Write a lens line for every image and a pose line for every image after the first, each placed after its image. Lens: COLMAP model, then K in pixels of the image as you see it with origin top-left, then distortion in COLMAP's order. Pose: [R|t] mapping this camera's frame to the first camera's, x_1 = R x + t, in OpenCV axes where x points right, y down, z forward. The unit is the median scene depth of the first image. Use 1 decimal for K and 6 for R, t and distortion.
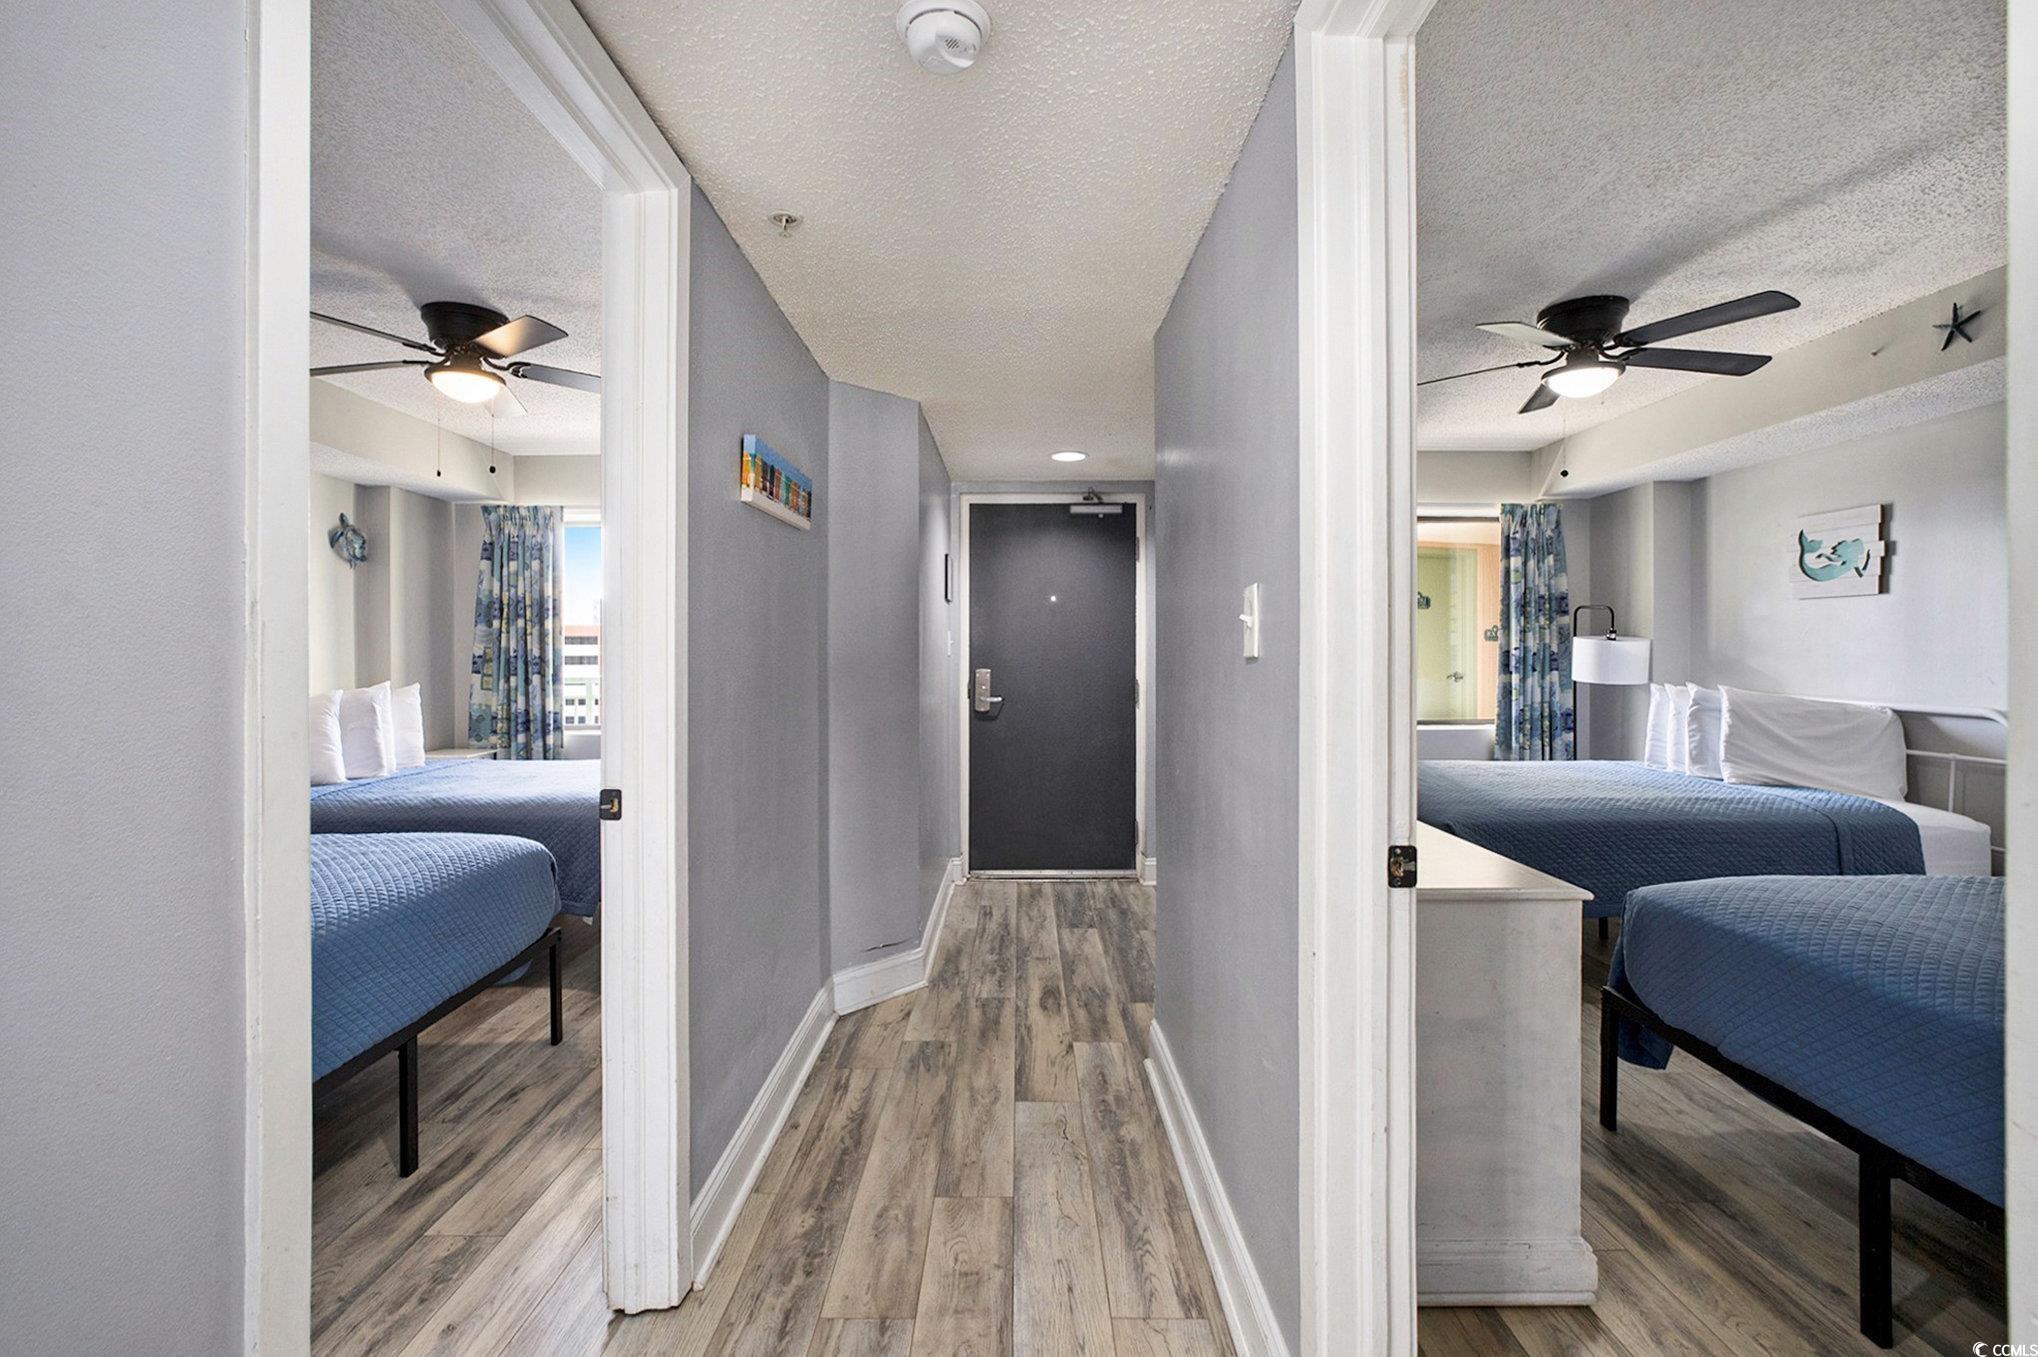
lens RADIAL K [[945.1, 0, 1032.8], [0, 945.1, 656.8], [0, 0, 1]] dist [-0.002689, 0.005124]
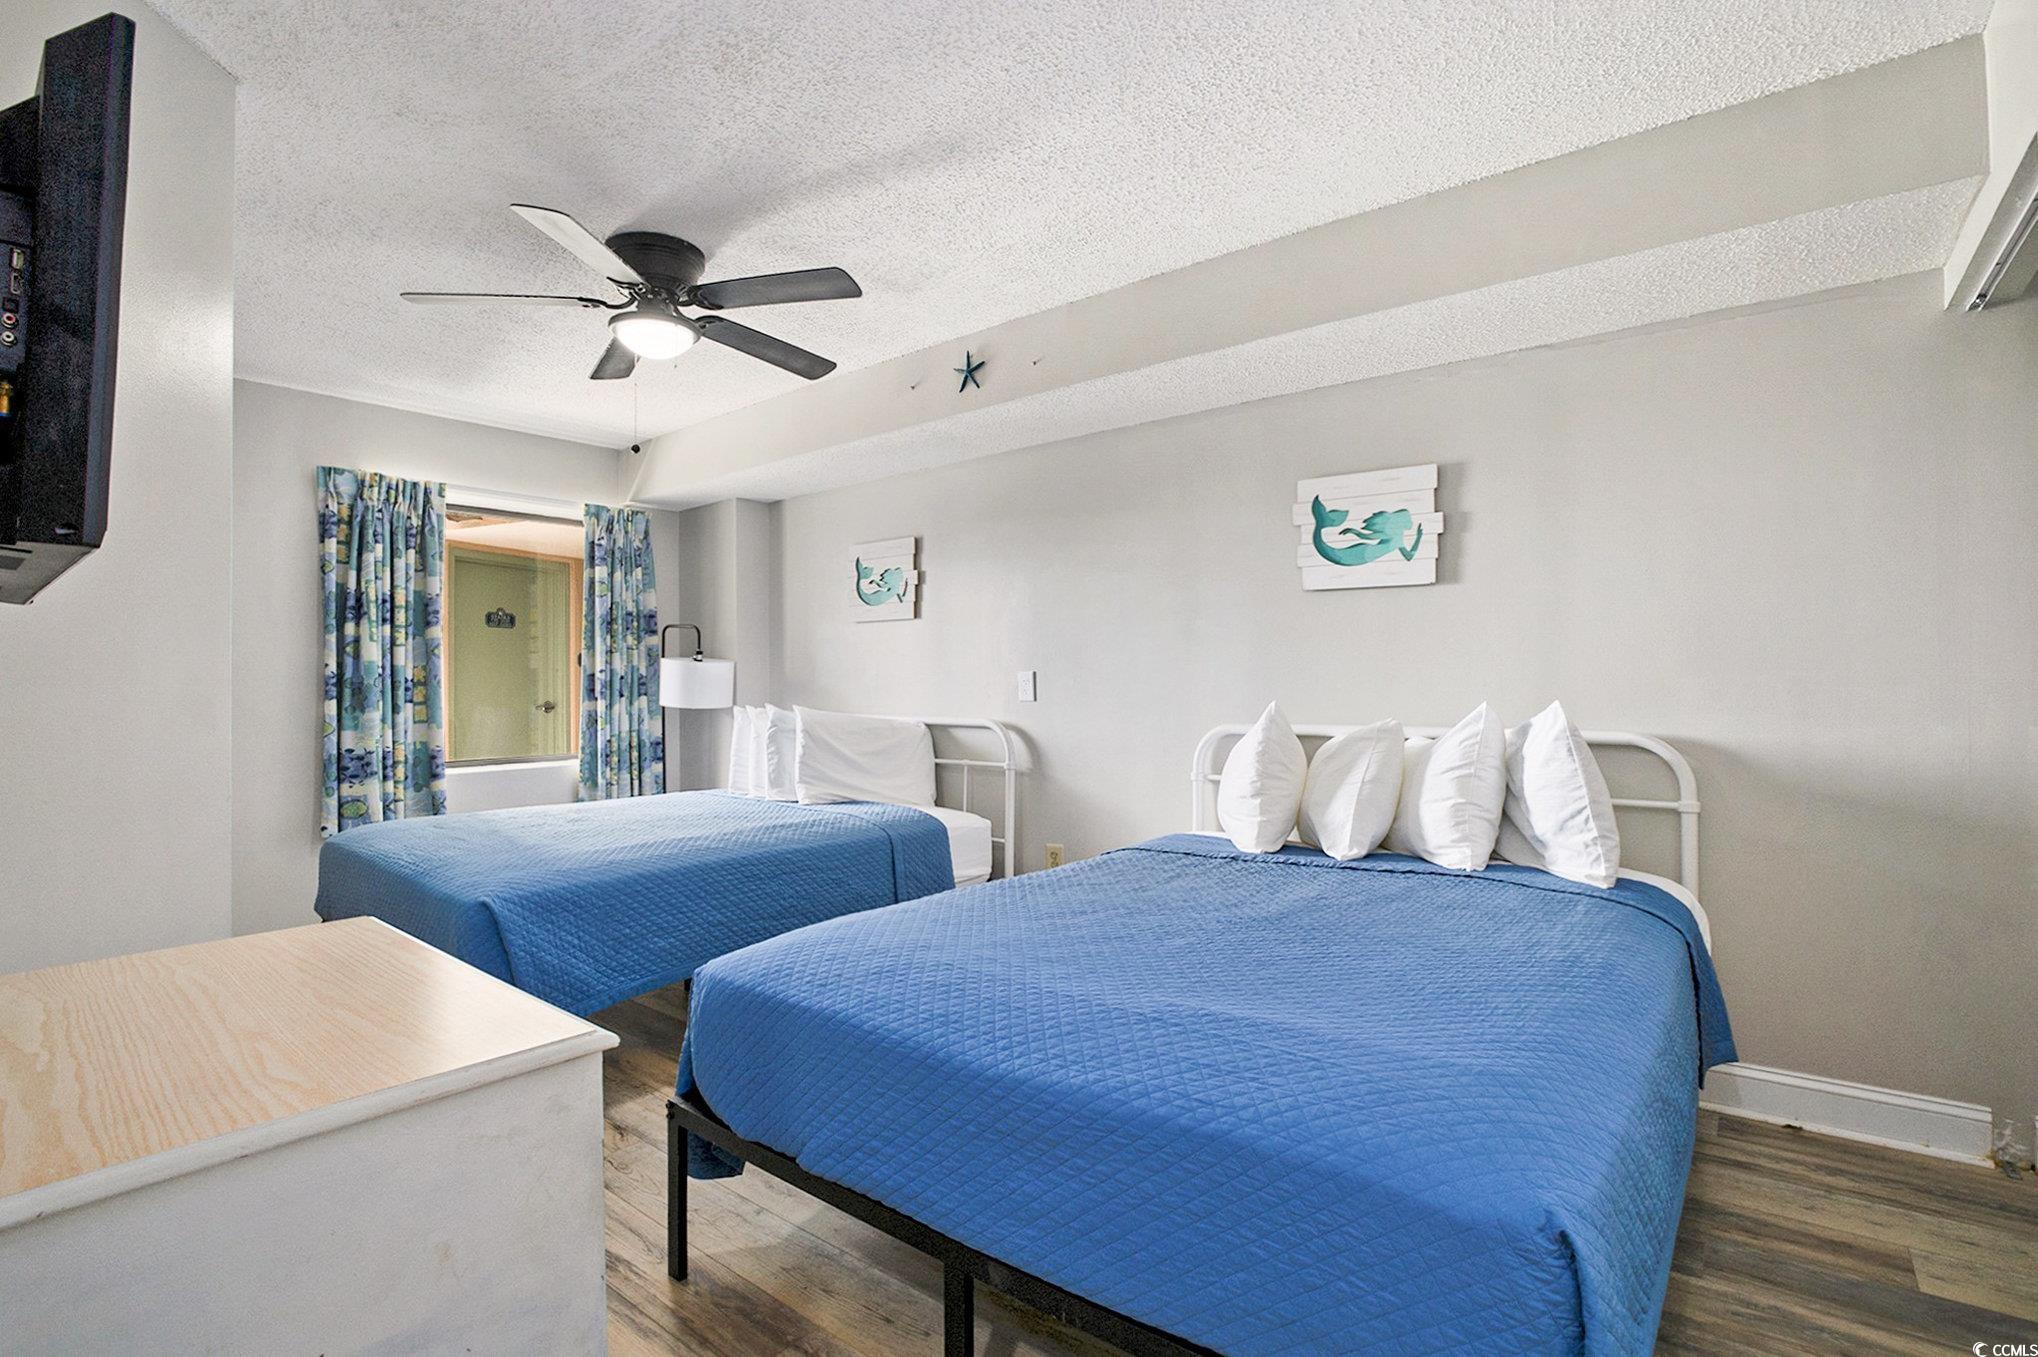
lens RADIAL K [[919.1, 0, 1028.1], [0, 919.1, 685.0], [0, 0, 1]] dist [-0.045562, 0.015176]
pose [[0.639985, -0.000549, 0.768388, 0.120097], [0.010004, 0.999921, -0.007617, 0.014975], [-0.768323, 0.012562, 0.639940, 0.162508]]
